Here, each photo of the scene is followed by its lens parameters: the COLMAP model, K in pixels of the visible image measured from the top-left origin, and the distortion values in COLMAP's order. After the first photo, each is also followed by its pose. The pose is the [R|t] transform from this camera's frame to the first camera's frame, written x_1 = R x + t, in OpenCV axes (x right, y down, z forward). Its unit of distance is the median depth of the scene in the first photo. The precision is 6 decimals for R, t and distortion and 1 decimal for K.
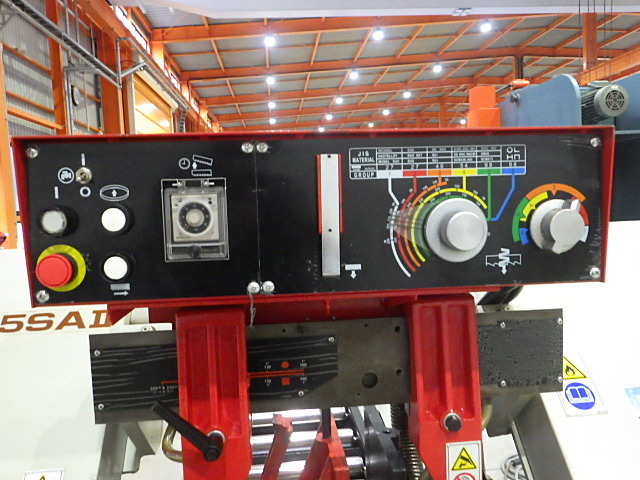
lens RADIAL K [[529.8, 0, 323.0], [0, 529.8, 241.7], [0, 0, 1]] dist [-0.009950, 0.004109]
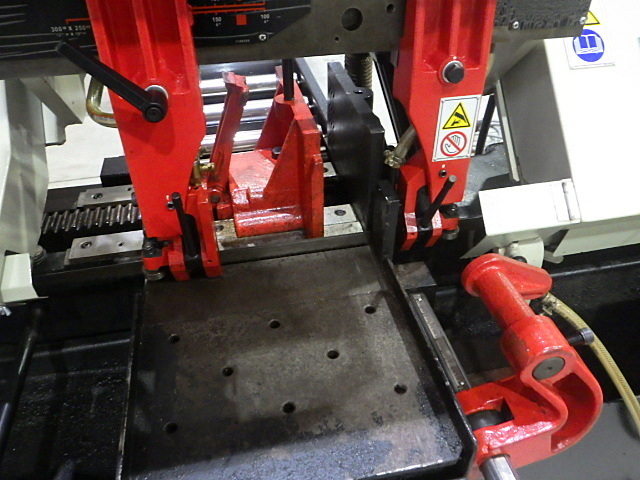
lens RADIAL K [[529.8, 0, 323.0], [0, 529.8, 241.7], [0, 0, 1]] dist [-0.009950, 0.004109]
pose [[0.992802, -0.047485, 0.109949, -0.052498], [-0.020761, 0.835907, 0.548479, 0.114027], [-0.117951, -0.546814, 0.828904, 0.201845]]
